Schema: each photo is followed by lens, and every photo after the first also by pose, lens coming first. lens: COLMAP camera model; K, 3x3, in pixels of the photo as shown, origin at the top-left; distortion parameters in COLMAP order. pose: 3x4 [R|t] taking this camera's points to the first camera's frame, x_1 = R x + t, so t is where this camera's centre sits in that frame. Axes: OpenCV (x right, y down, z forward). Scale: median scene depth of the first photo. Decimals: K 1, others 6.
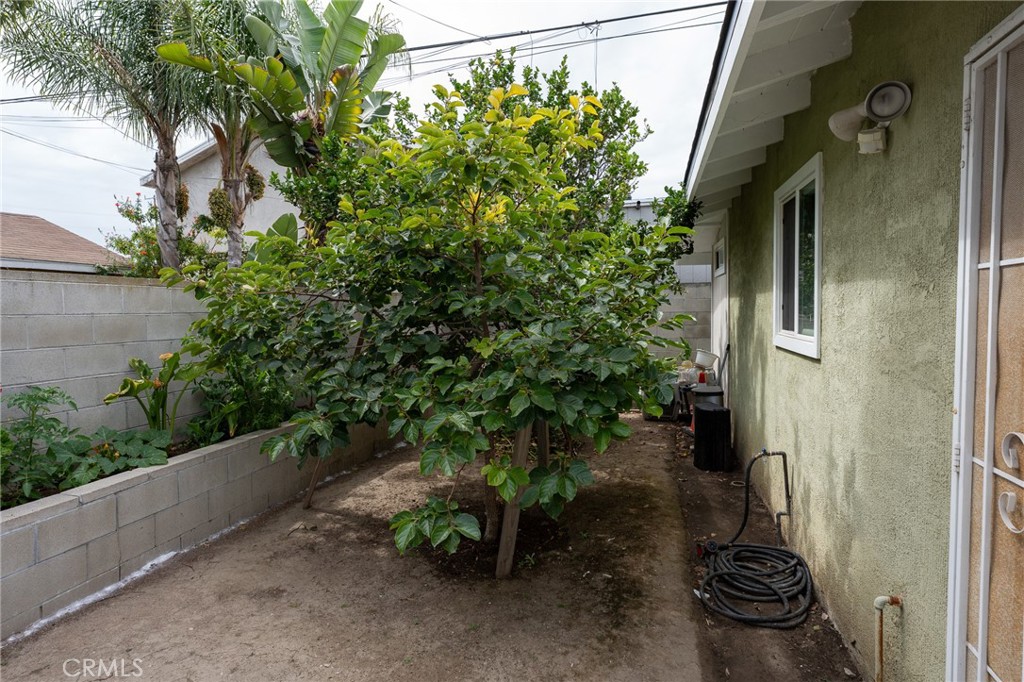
lens RADIAL K [[553.5, 0, 512.2], [0, 553.5, 345.5], [0, 0, 1]] dist [0.000004, 0.000150]
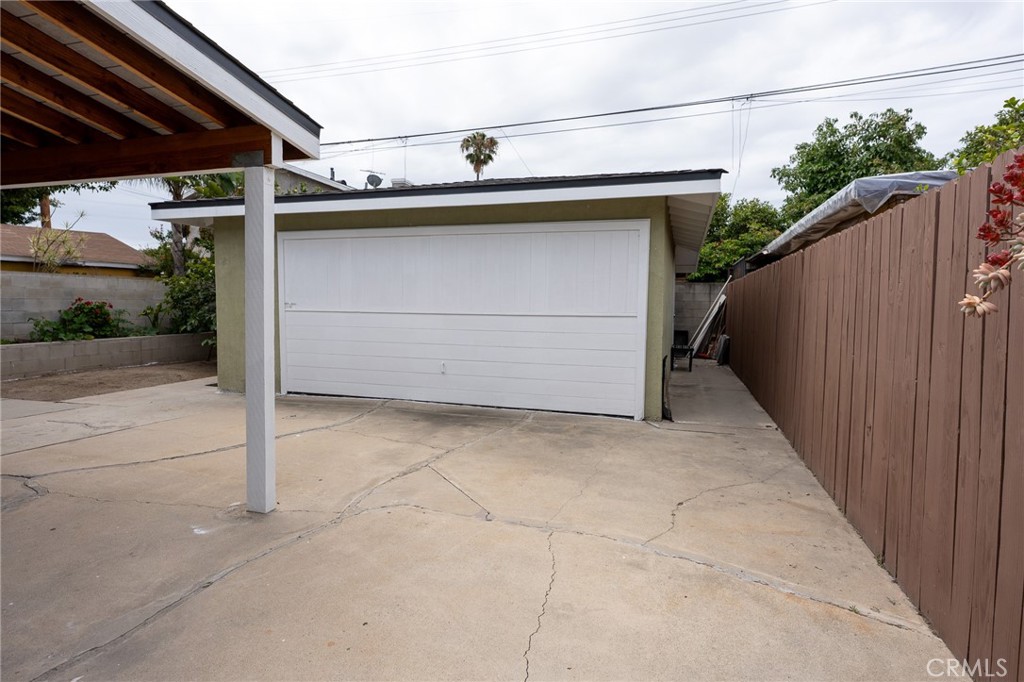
lens RADIAL K [[553.5, 0, 512.2], [0, 553.5, 345.5], [0, 0, 1]] dist [0.000004, 0.000150]
pose [[0.998153, 0.030189, -0.052713, 0.579347], [-0.029168, 0.999374, 0.020022, 0.049688], [0.053284, -0.018448, 0.998409, -0.756624]]
